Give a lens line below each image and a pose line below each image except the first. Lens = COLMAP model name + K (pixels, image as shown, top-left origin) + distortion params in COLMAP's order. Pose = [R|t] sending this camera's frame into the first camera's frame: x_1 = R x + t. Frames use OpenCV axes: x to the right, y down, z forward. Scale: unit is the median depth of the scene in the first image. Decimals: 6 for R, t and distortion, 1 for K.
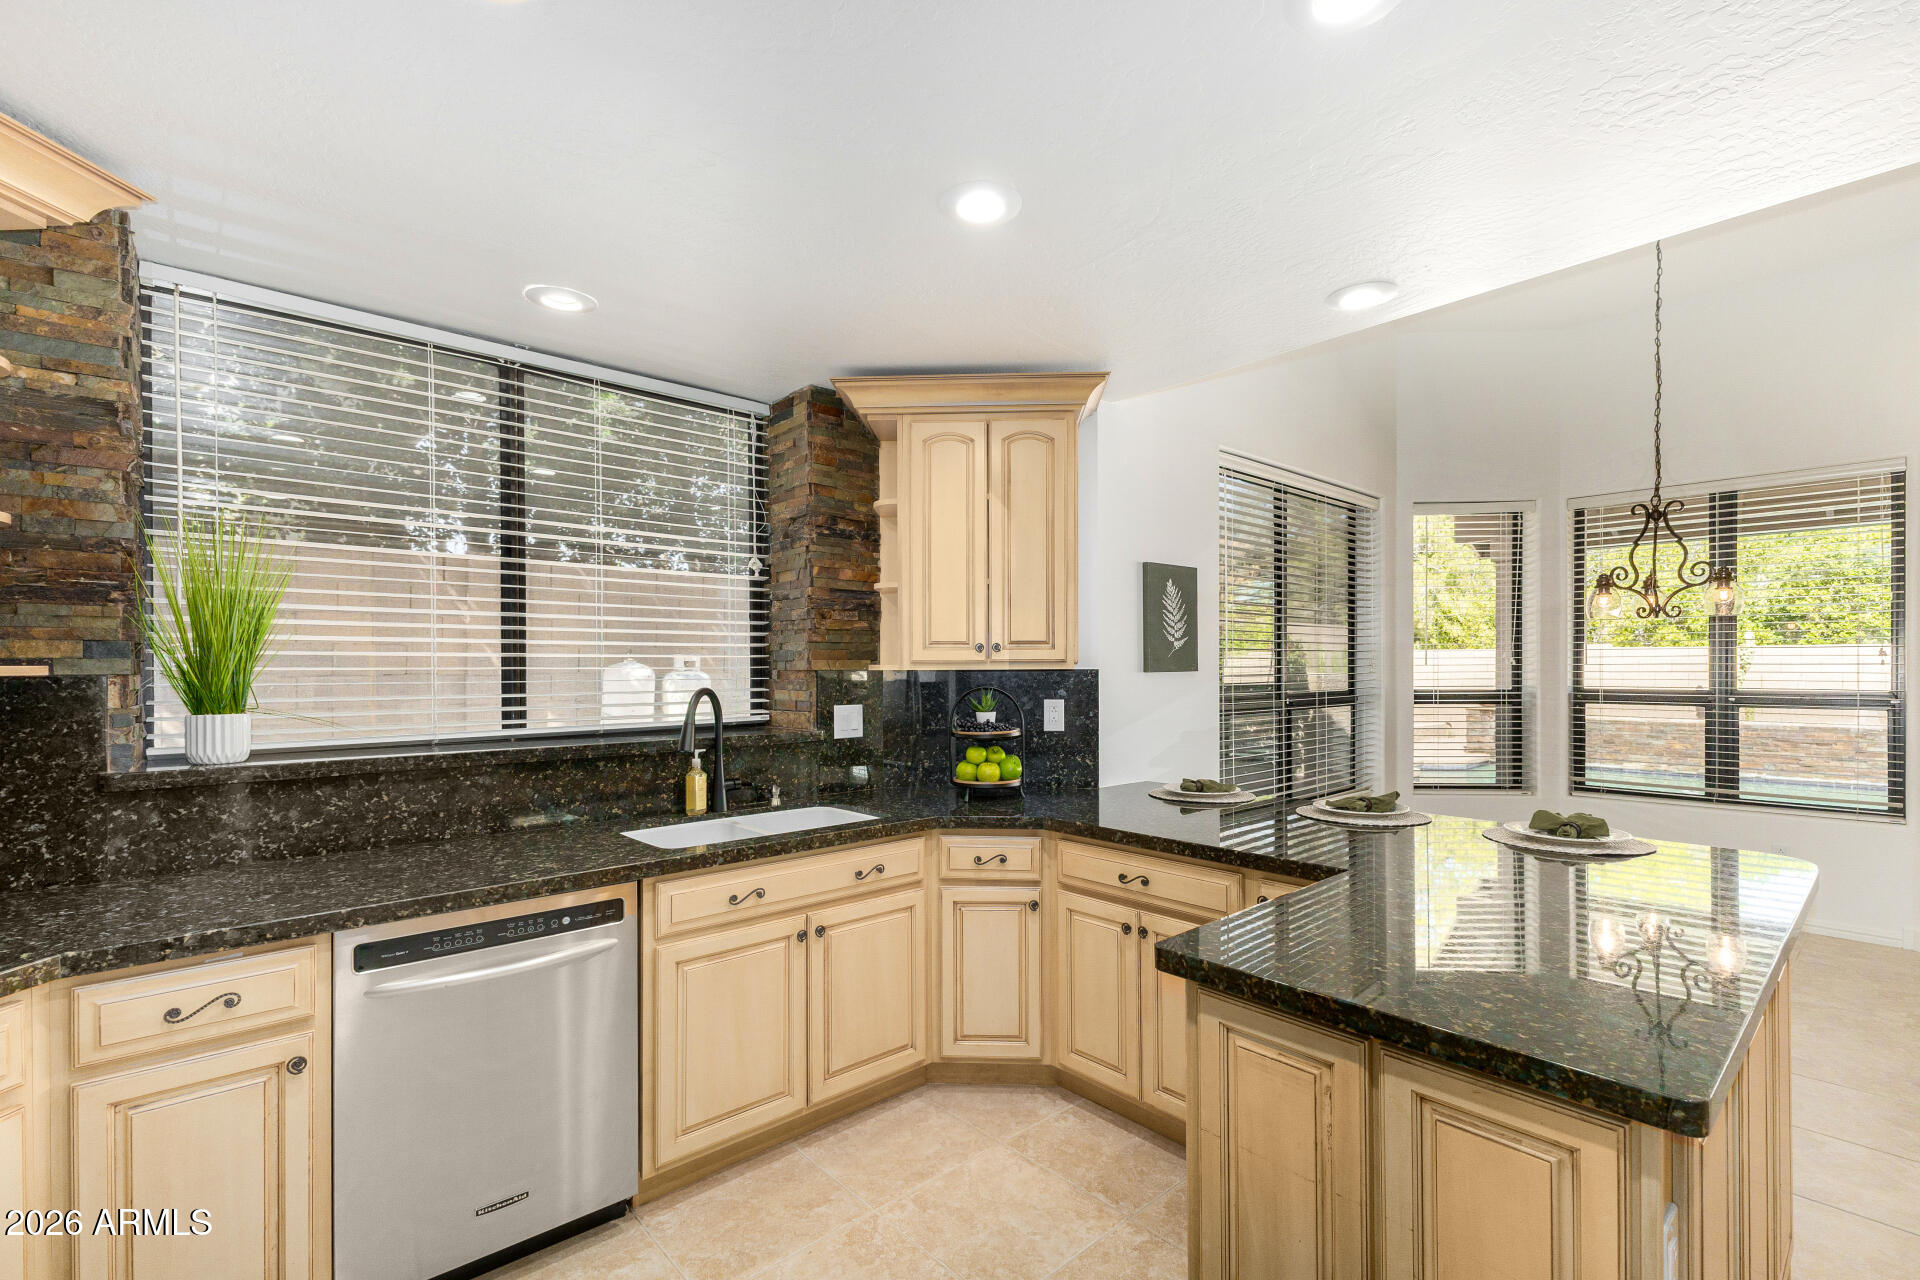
lens RADIAL K [[842.1, 0, 945.4], [0, 842.1, 673.2], [0, 0, 1]] dist [0.012348, -0.002736]
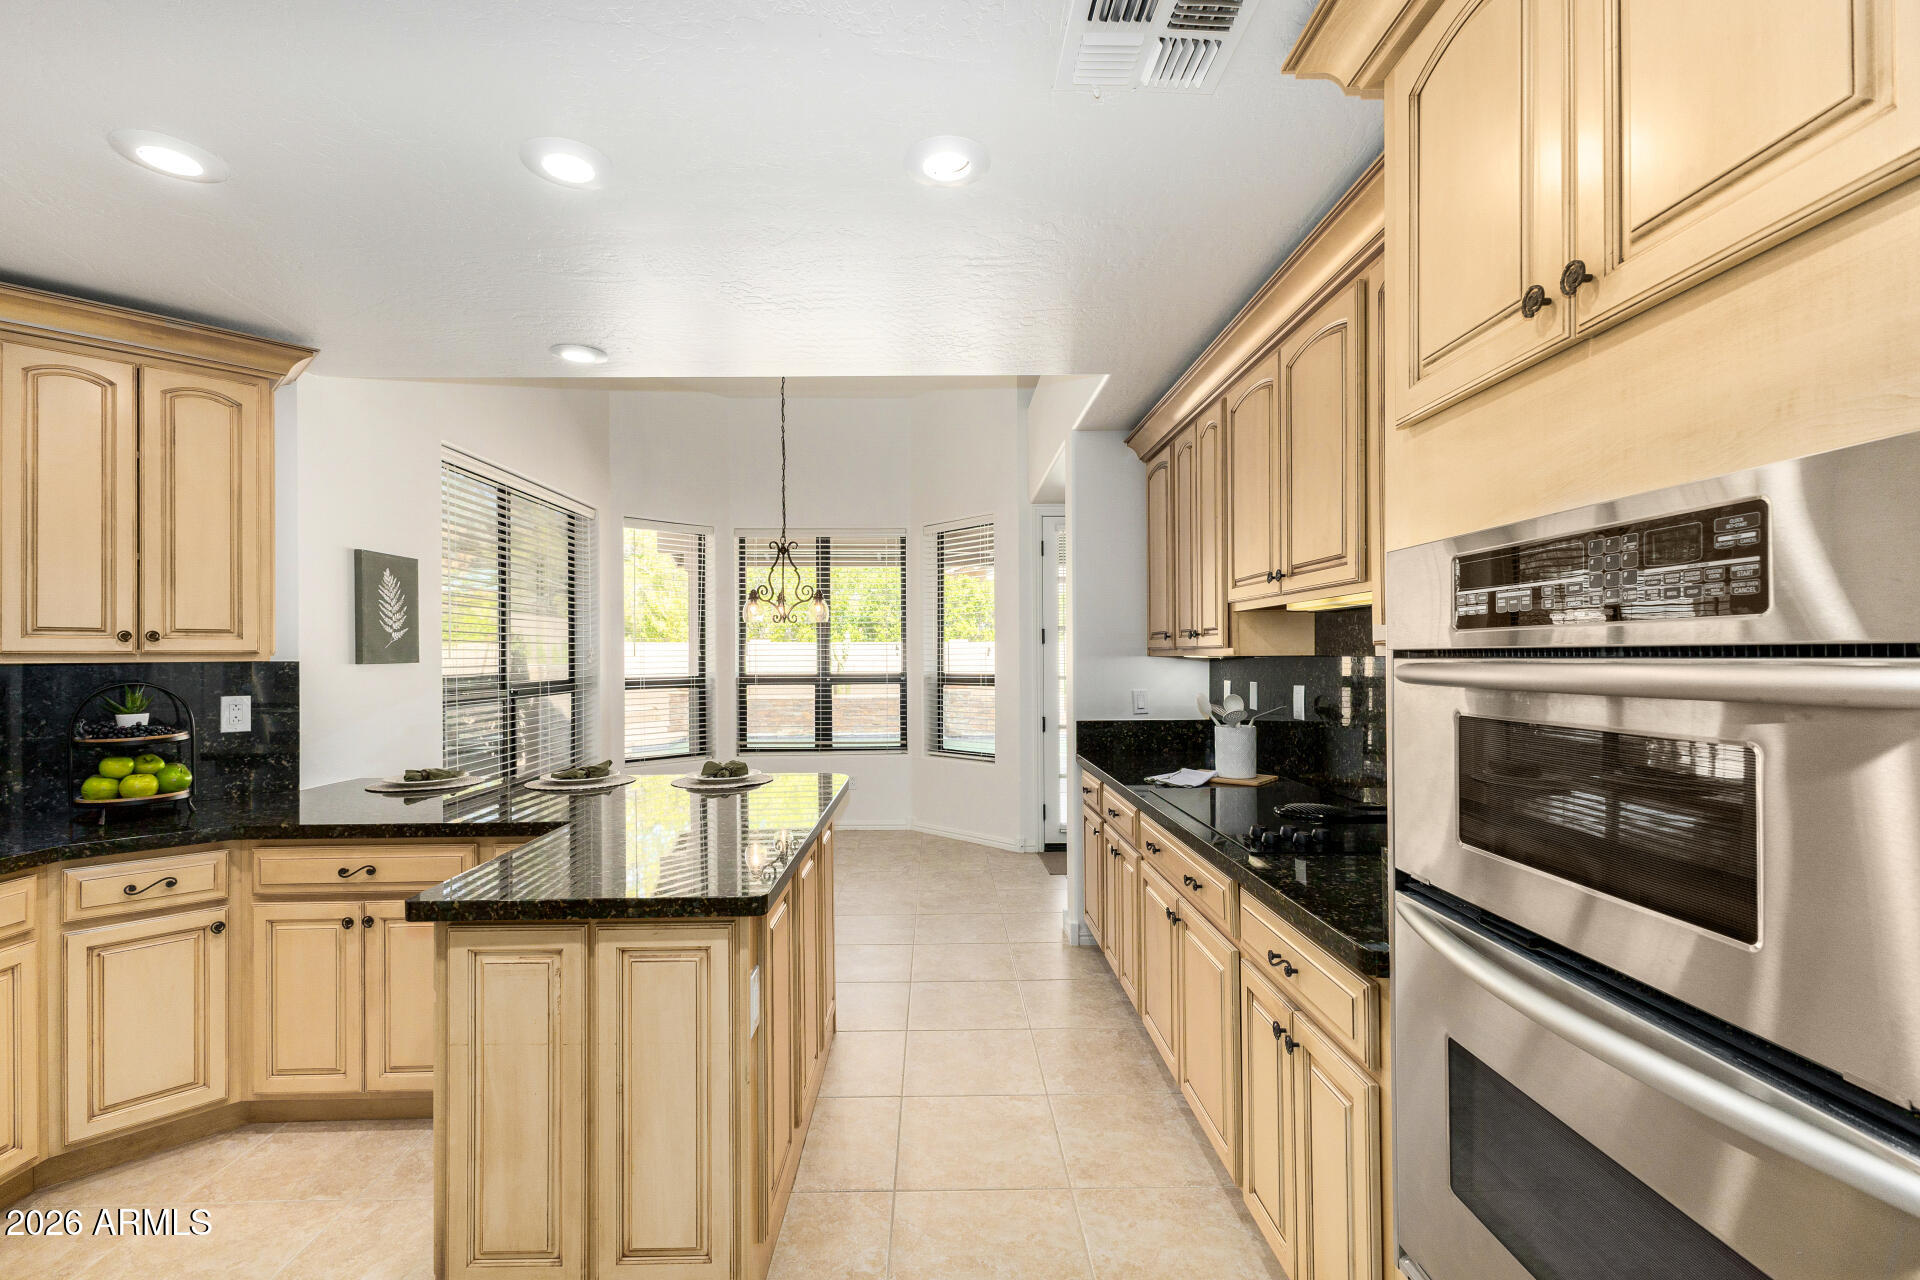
lens RADIAL K [[842.1, 0, 960.7], [0, 842.1, 652.0], [0, 0, 1]] dist [0.012348, -0.002736]
pose [[0.635291, 0.002506, 0.772268, -0.088564], [0.008848, 0.999905, -0.010524, 0.001480], [-0.772222, 0.013519, 0.635209, -0.174140]]
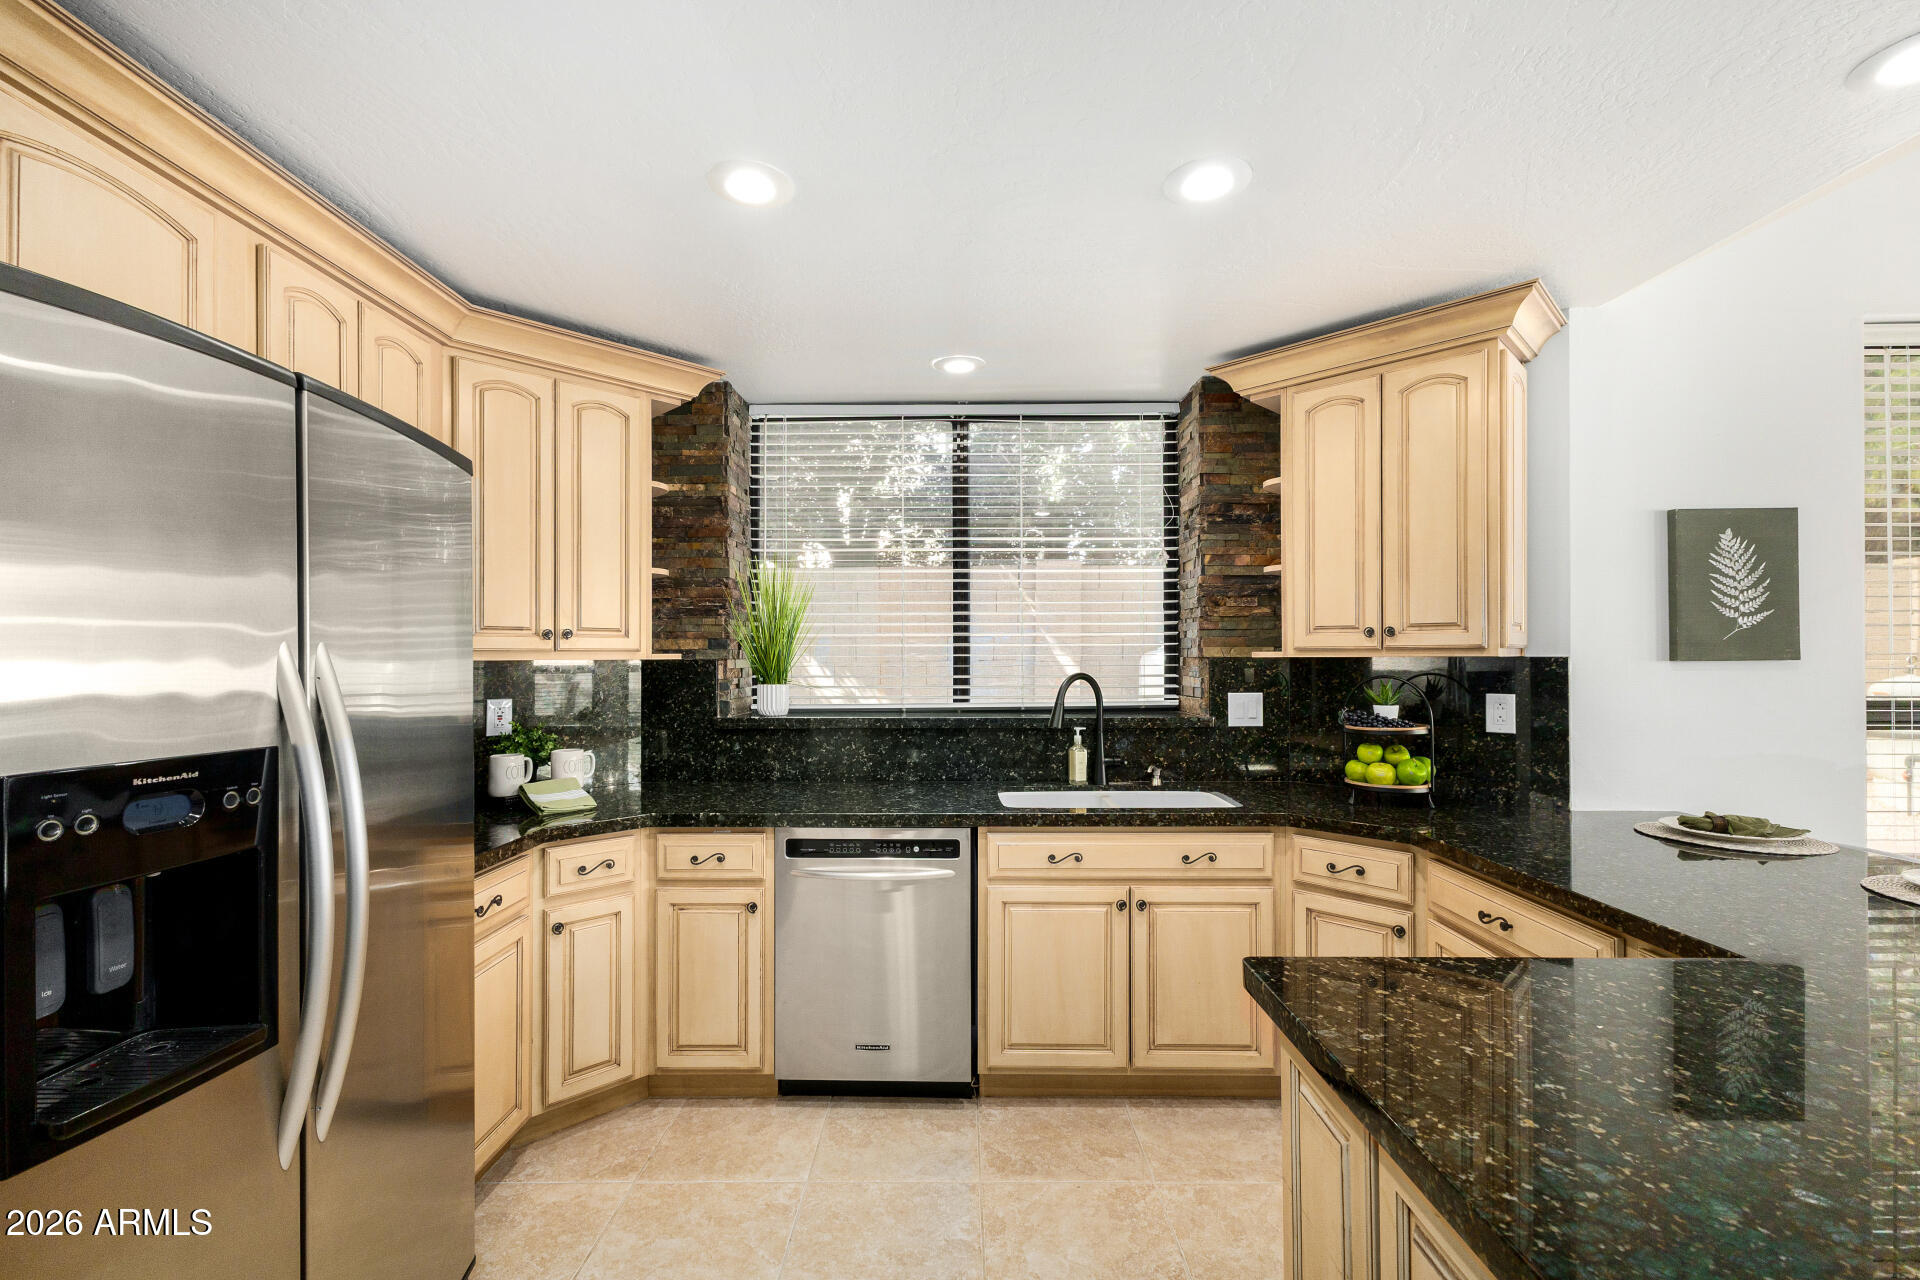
lens RADIAL K [[842.1, 0, 974.6], [0, 842.1, 657.1], [0, 0, 1]] dist [0.012348, -0.002736]
pose [[0.743806, 0.001770, -0.668394, 0.352127], [-0.004325, 0.999988, -0.002165, -0.000551], [0.668382, 0.004501, 0.743805, 0.067419]]
